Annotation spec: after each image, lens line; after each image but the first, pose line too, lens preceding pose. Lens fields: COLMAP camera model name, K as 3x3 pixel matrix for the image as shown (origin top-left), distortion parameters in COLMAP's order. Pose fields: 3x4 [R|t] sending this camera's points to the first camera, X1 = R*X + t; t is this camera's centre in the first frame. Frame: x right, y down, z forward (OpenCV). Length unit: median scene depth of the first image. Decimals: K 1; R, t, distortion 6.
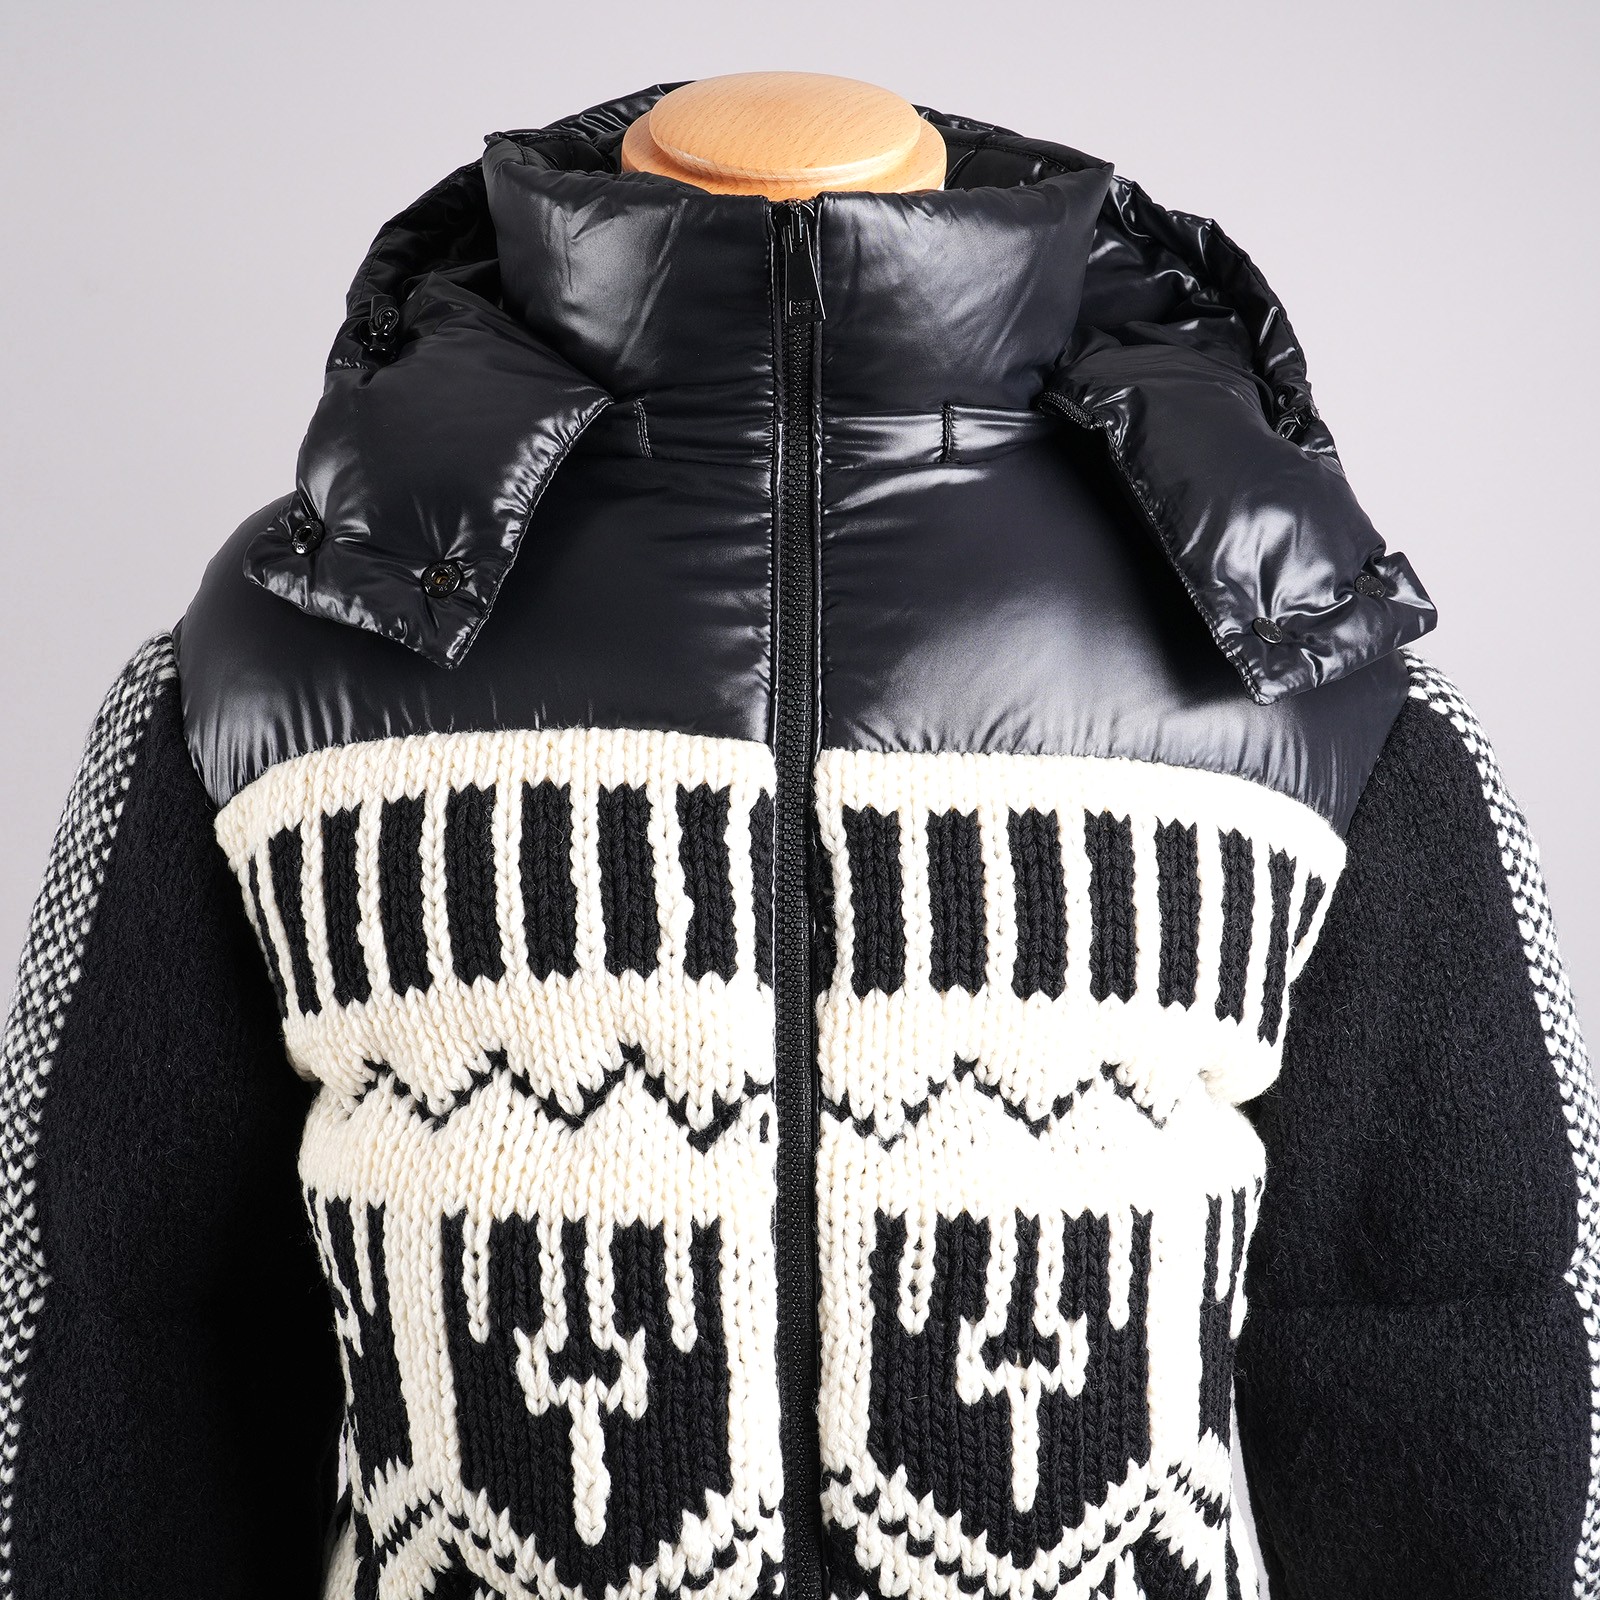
lens RADIAL K [[2539.7, 0, 846.8], [0, 2539.7, 798.5], [0, 0, 1]] dist [-0.008133, 0.000000]
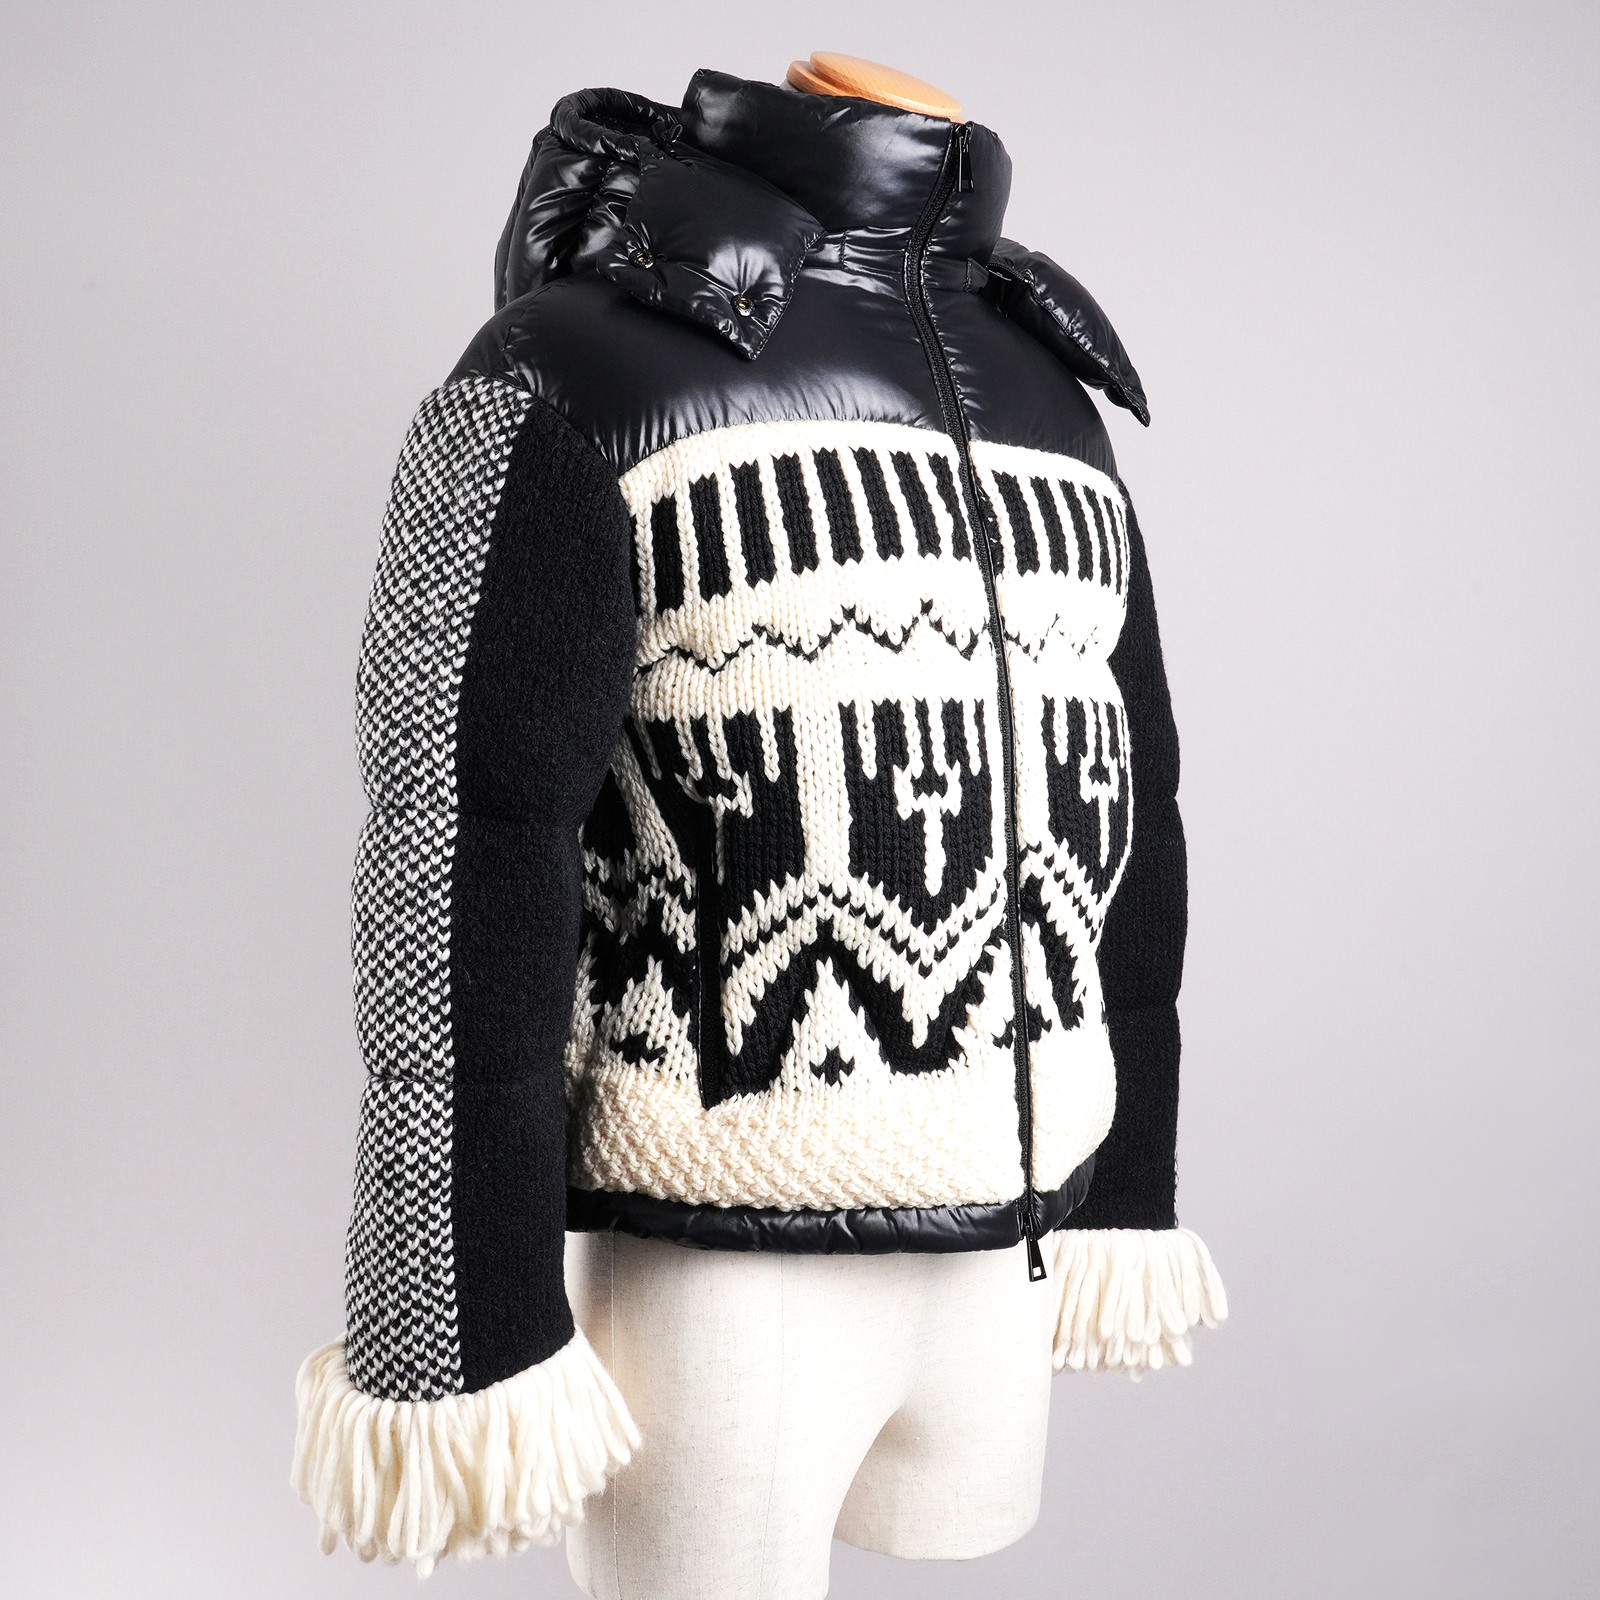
lens RADIAL K [[2529.3, 0, 806.5], [0, 2529.3, 819.2], [0, 0, 1]] dist [0.005825, 0.000000]
pose [[0.770418, -0.036330, 0.636503, -1.212547], [0.080869, 0.995879, -0.041041, 0.301595], [-0.632389, 0.083092, 0.770182, -0.236997]]
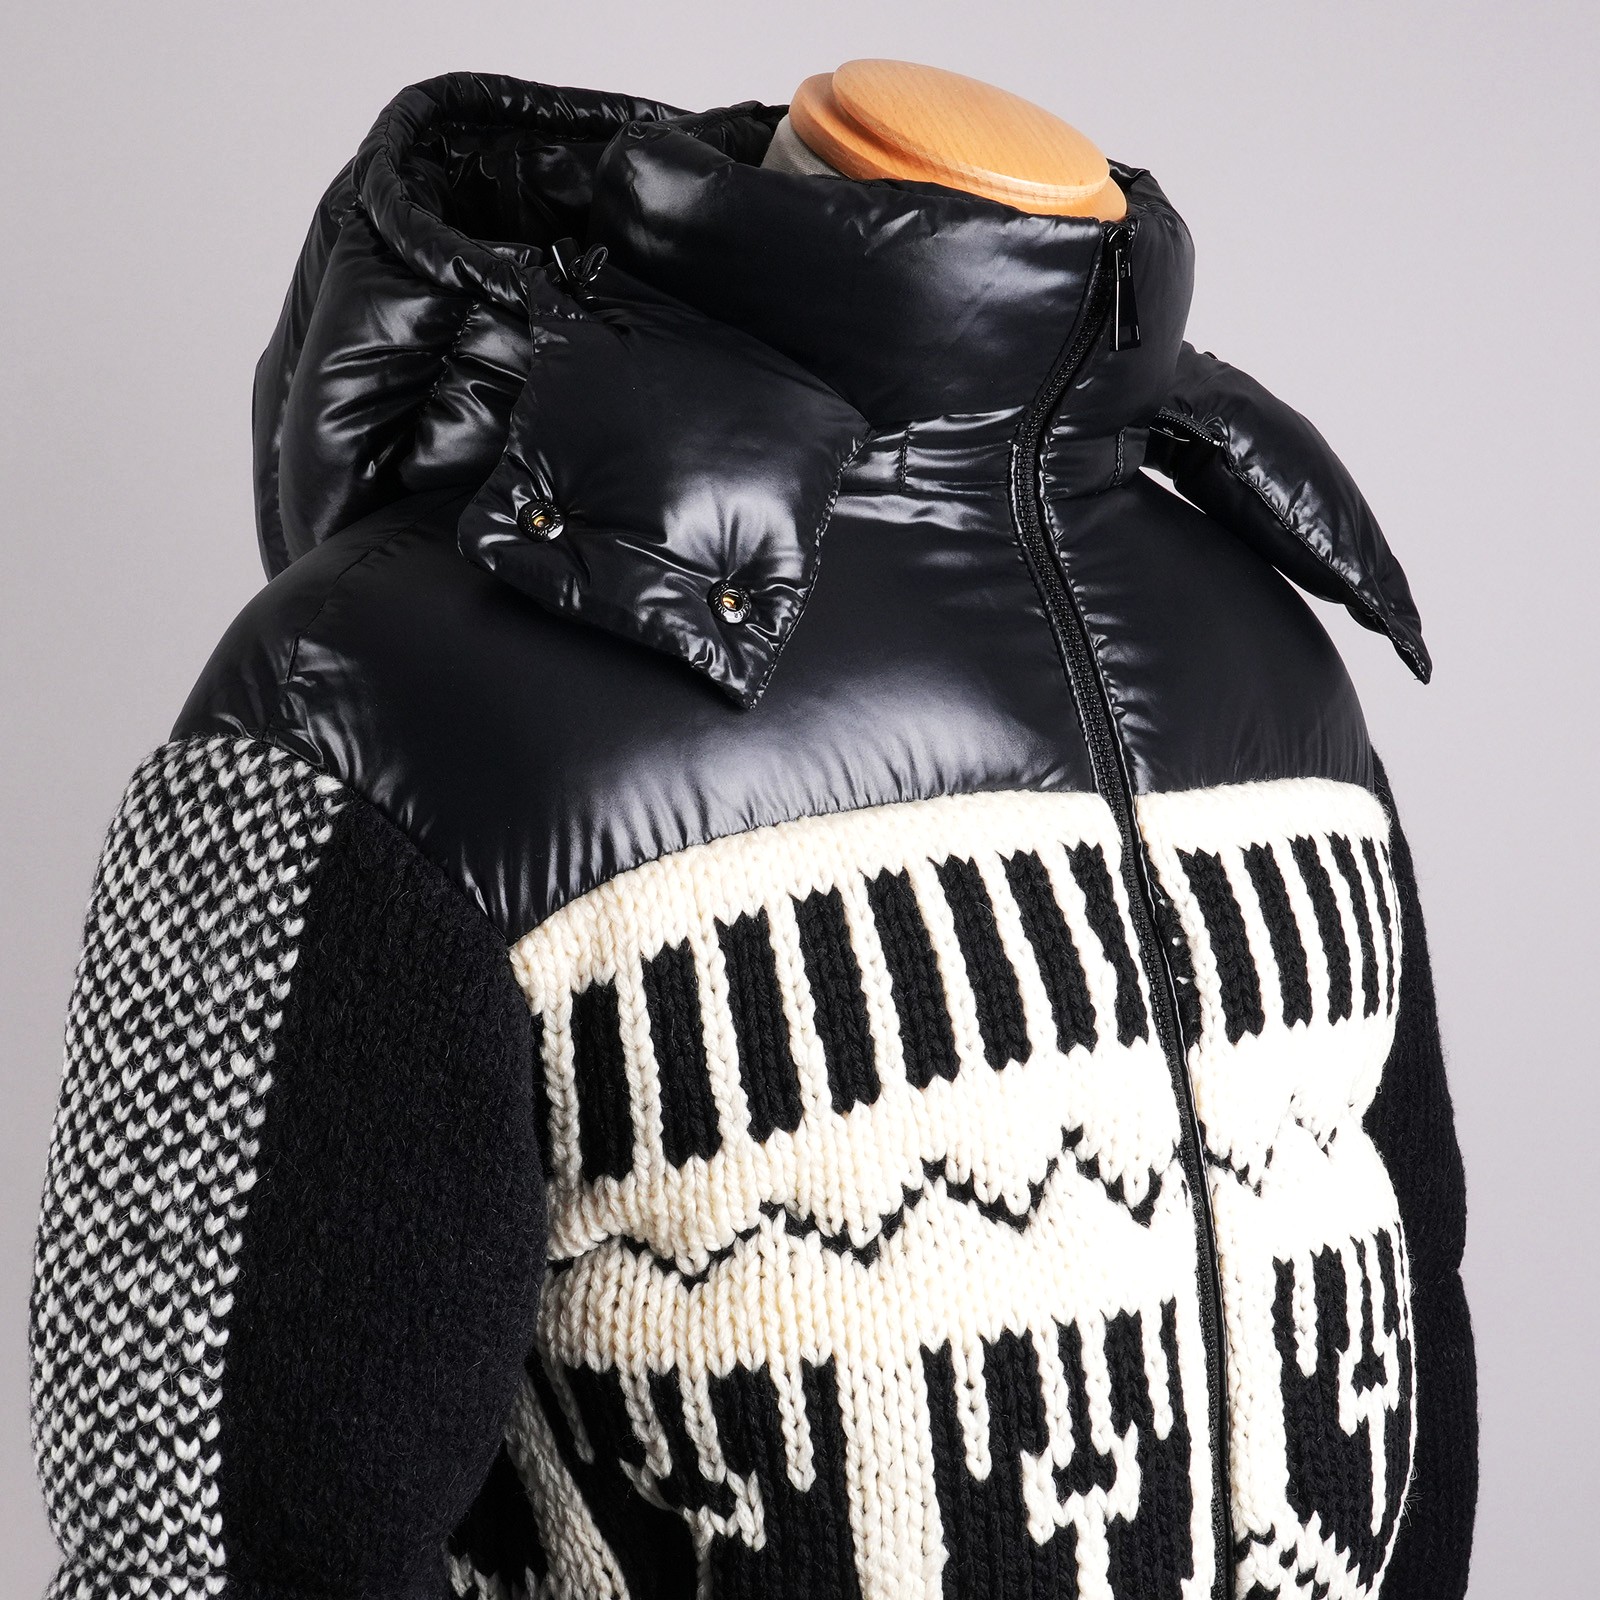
lens RADIAL K [[3757.3, 0, 802.8], [0, 3757.3, 805.0], [0, 0, 1]] dist [0.029616, 0.000000]
pose [[0.745543, -0.092405, 0.660021, -1.043180], [0.097325, 0.994820, 0.029343, -0.069731], [-0.659313, 0.042360, 0.750674, 0.024965]]
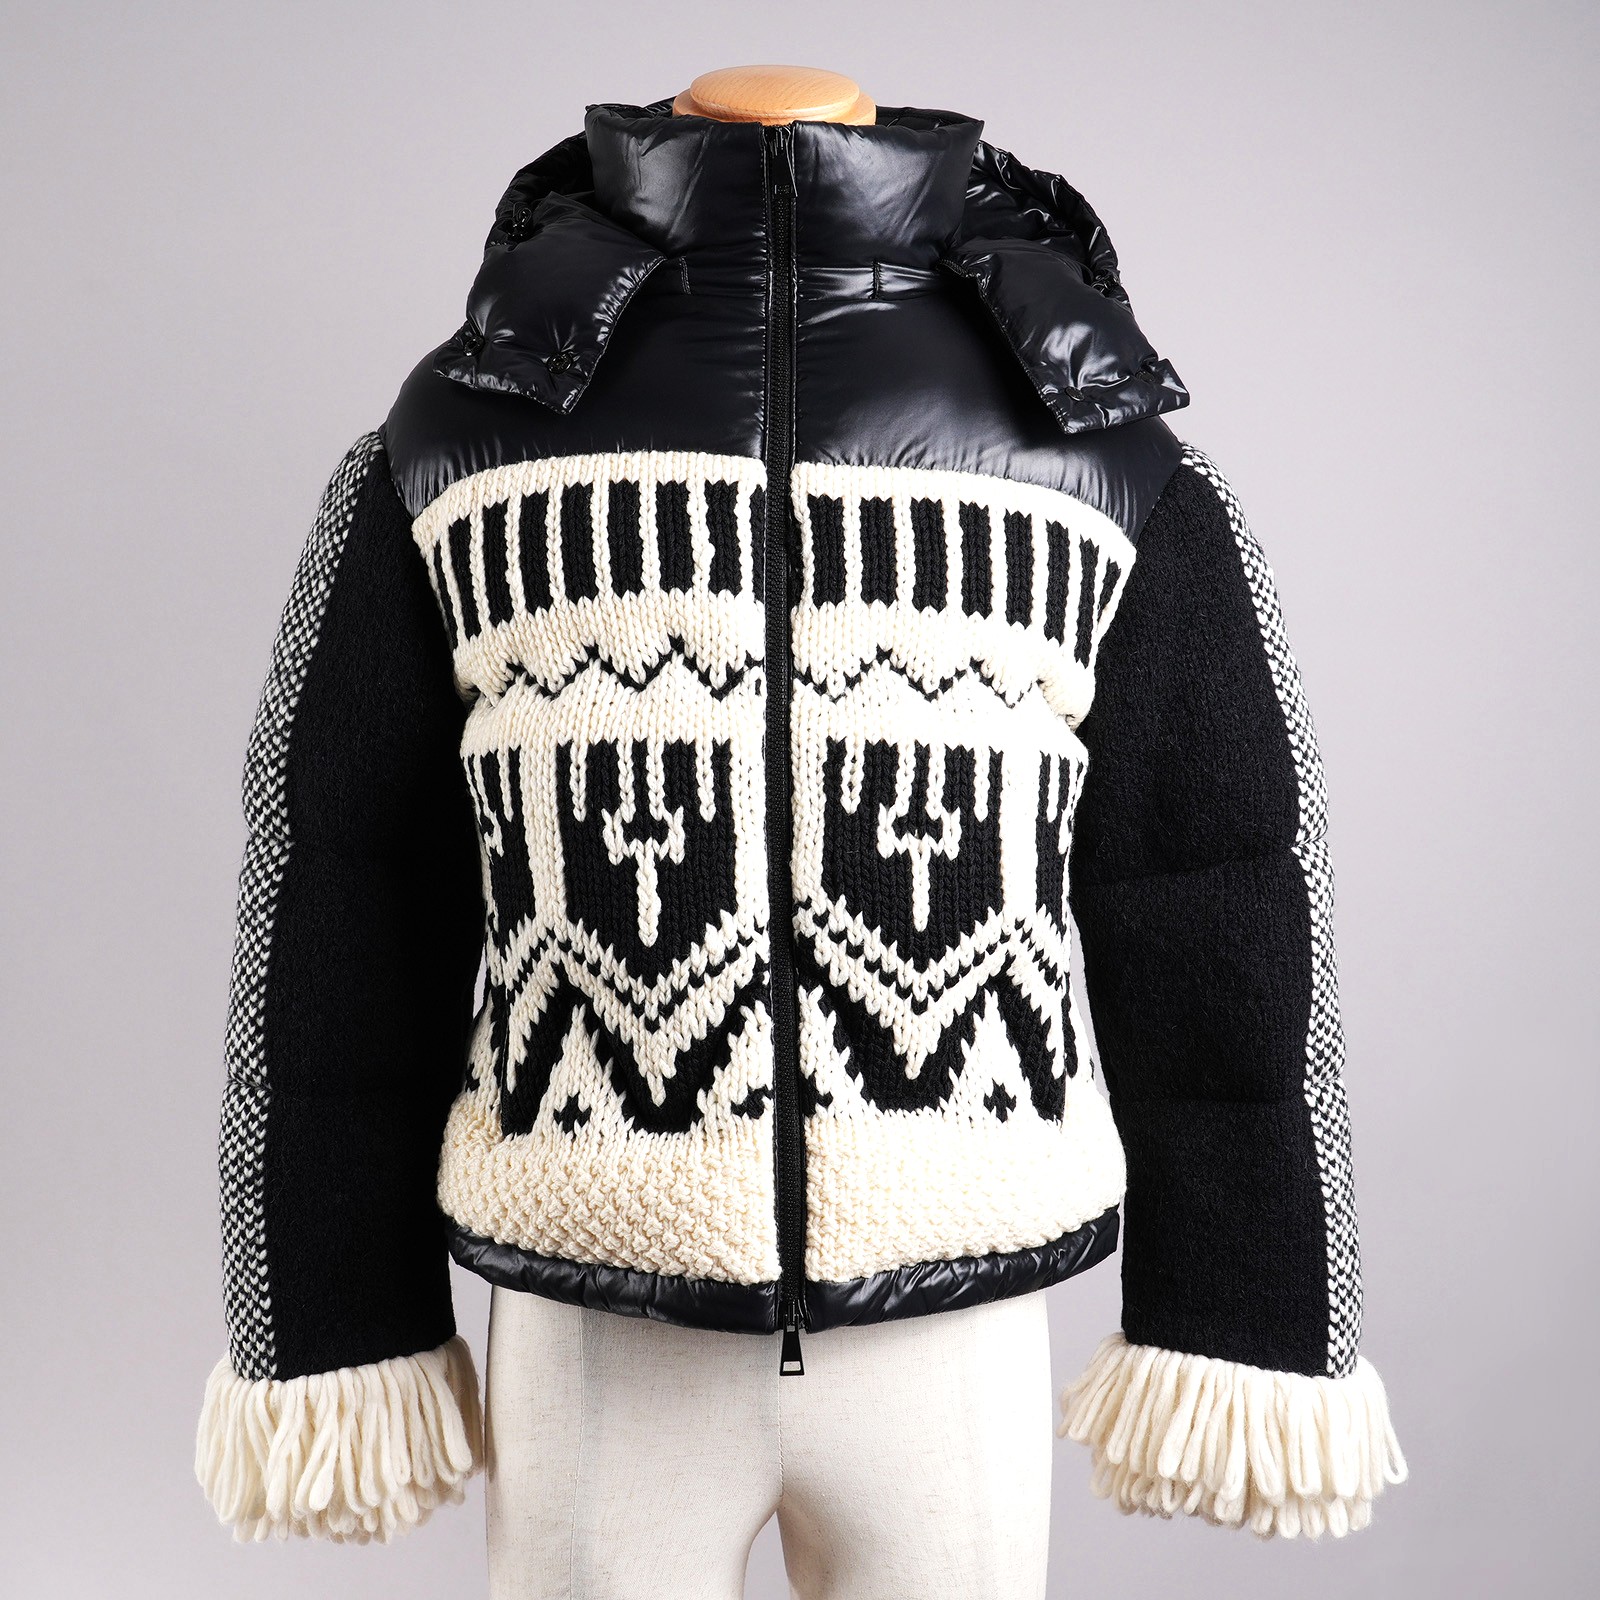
lens RADIAL K [[2529.3, 0, 838.7], [0, 2529.3, 806.1], [0, 0, 1]] dist [0.005825, 0.000000]
pose [[0.999865, -0.000127, -0.016435, 0.044361], [-0.001204, 0.996719, -0.080933, 0.329927], [0.016391, 0.080942, 0.996584, -0.583304]]
